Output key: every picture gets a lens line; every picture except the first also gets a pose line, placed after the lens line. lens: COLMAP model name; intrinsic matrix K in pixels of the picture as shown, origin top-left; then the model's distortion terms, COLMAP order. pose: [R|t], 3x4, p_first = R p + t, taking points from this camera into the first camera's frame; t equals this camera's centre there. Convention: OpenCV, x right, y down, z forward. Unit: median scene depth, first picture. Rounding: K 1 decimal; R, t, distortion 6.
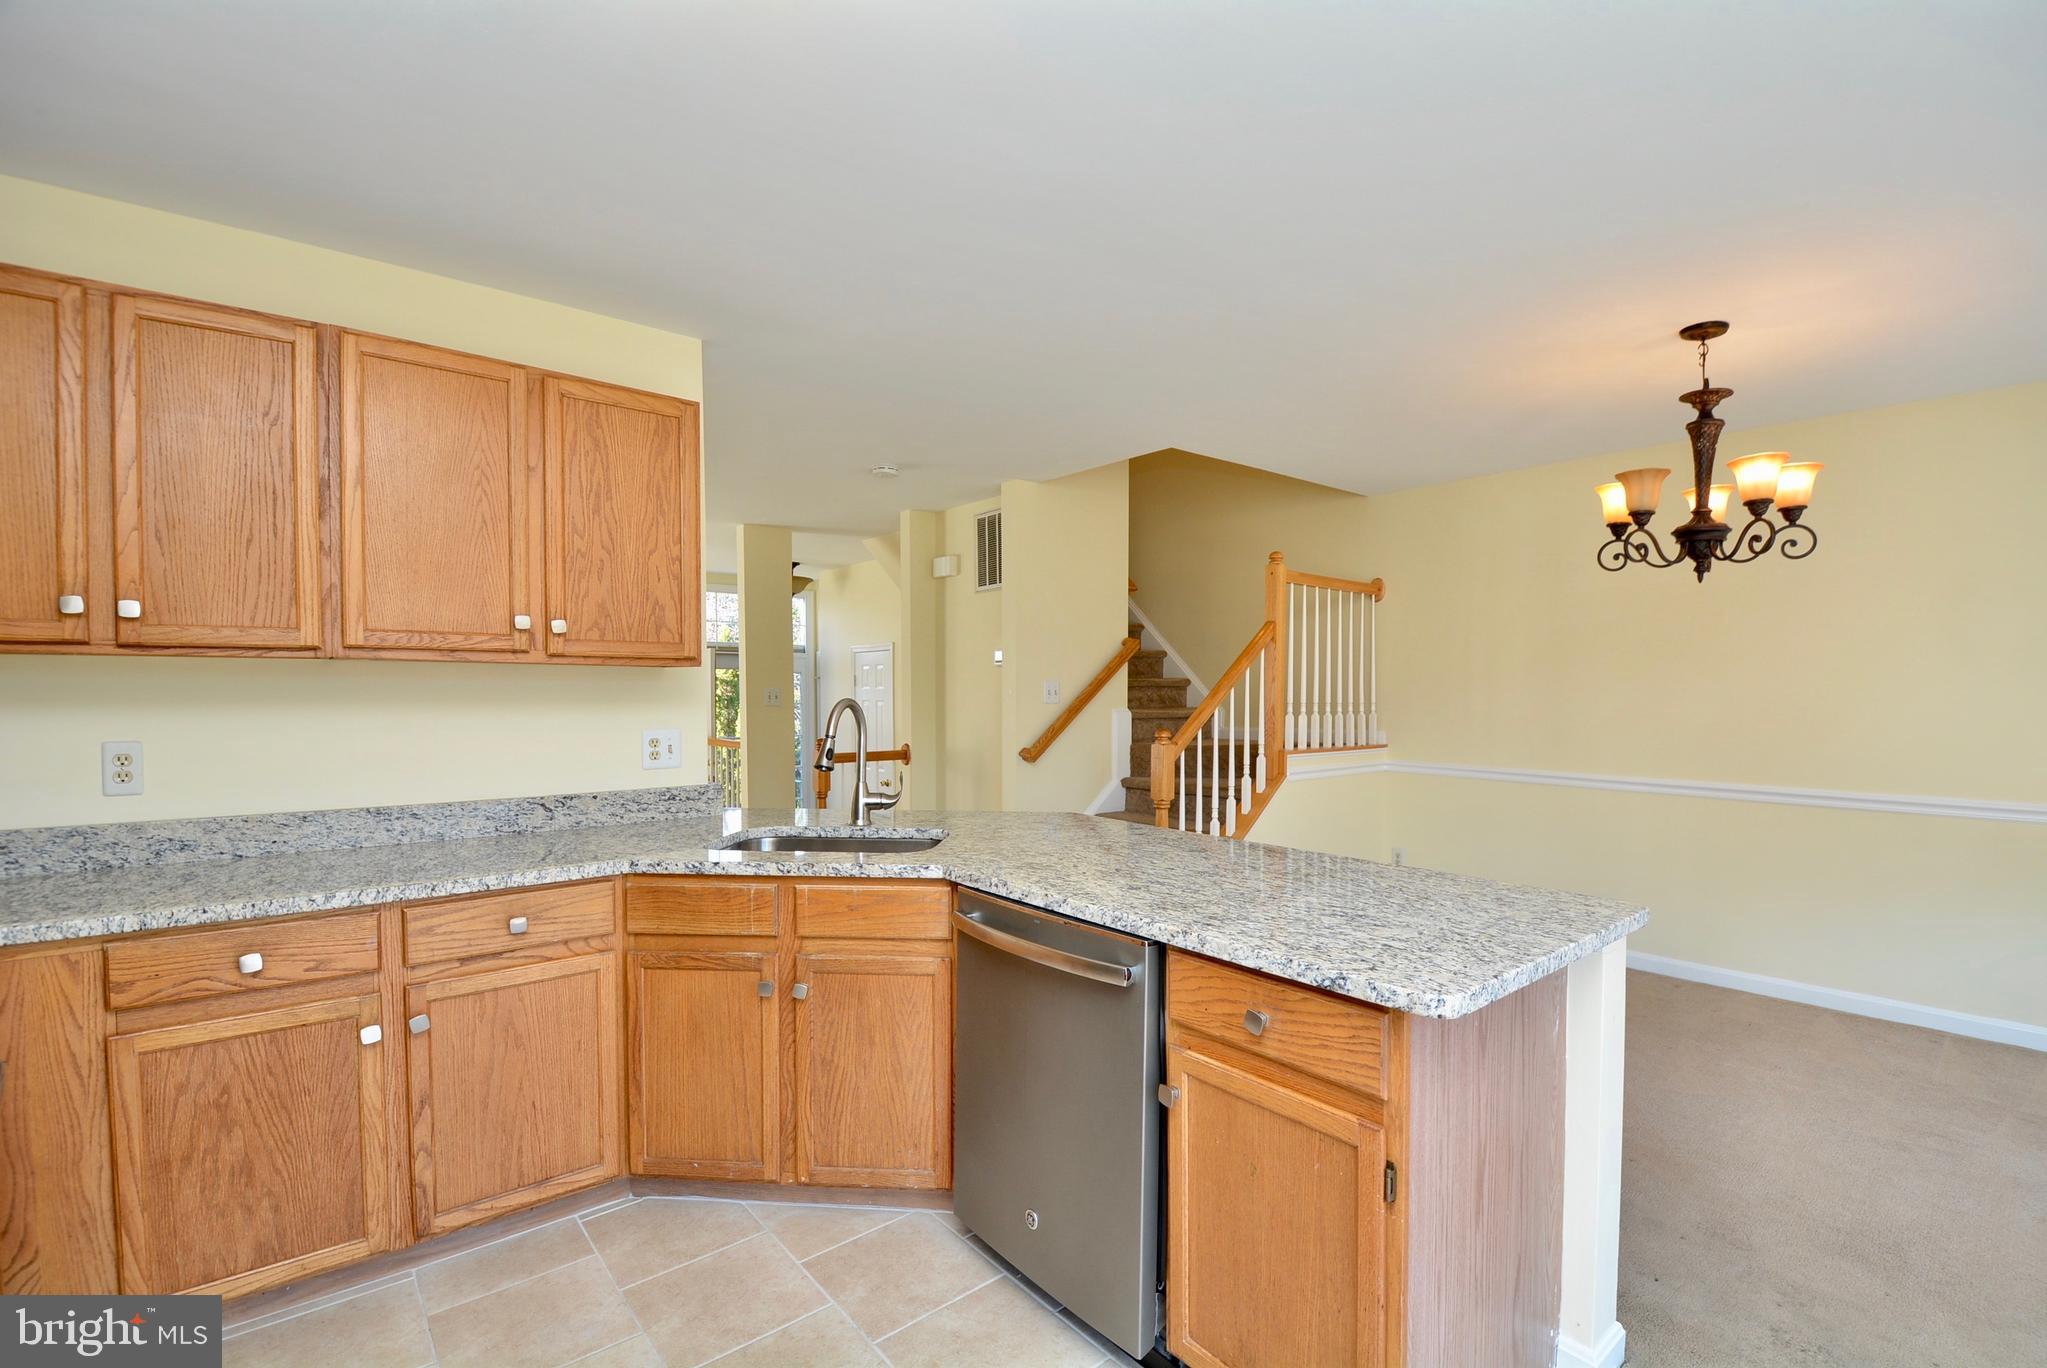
lens RADIAL K [[904.9, 0, 1065.2], [0, 904.9, 717.0], [0, 0, 1]] dist [0.026834, -0.024263]
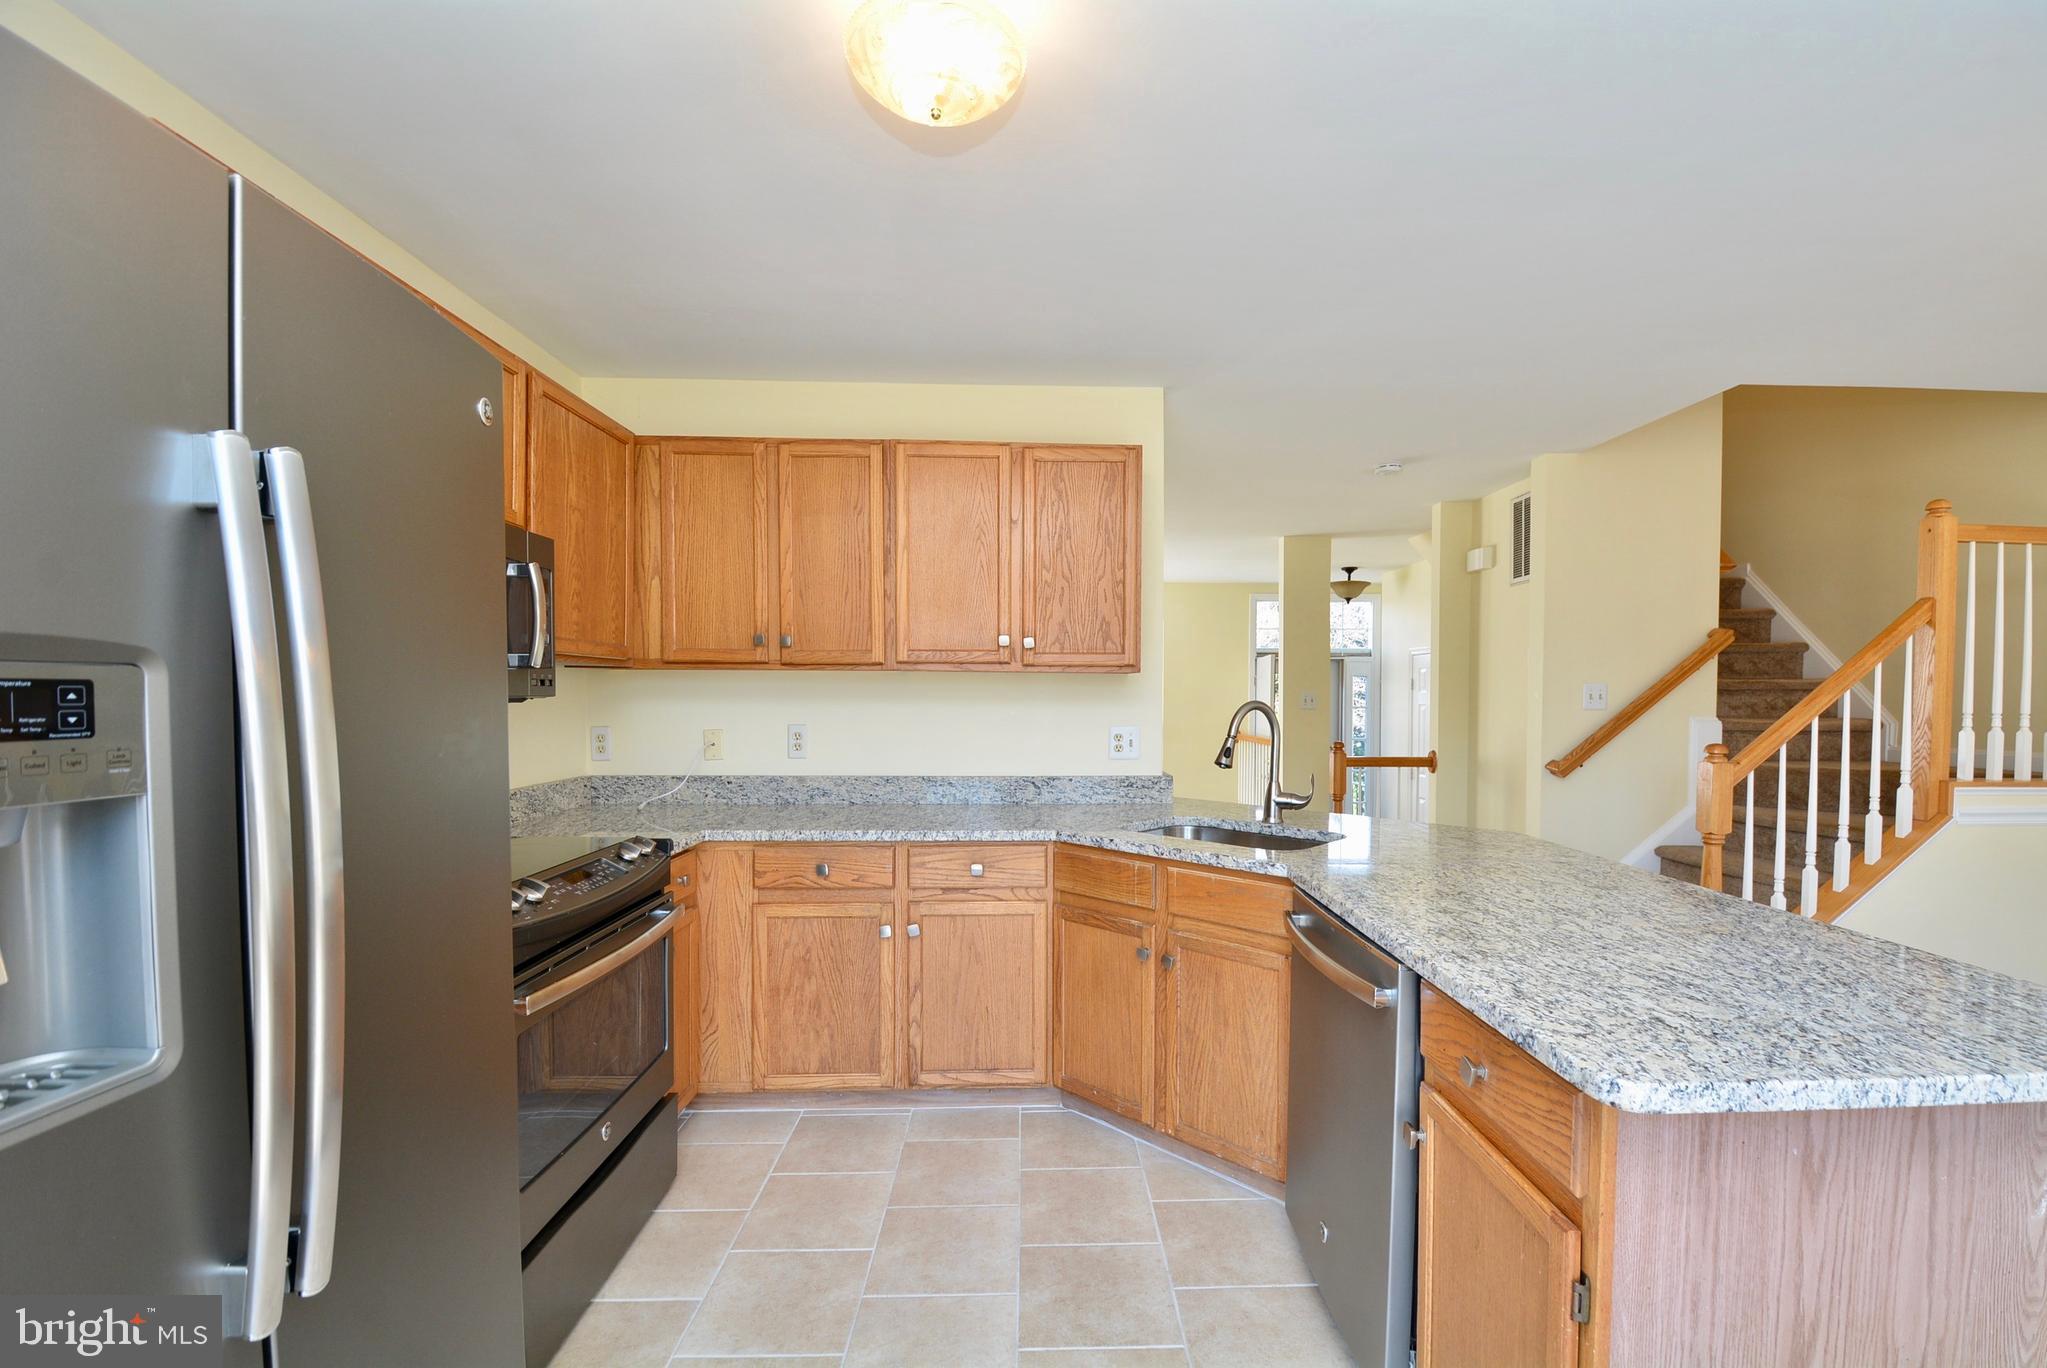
lens RADIAL K [[904.9, 0, 1065.2], [0, 904.9, 717.0], [0, 0, 1]] dist [0.026834, -0.024263]
pose [[0.783120, 0.018129, -0.621606, 0.296253], [-0.020810, 0.999779, 0.002942, -0.000288], [0.621522, 0.010631, 0.783324, 0.044024]]
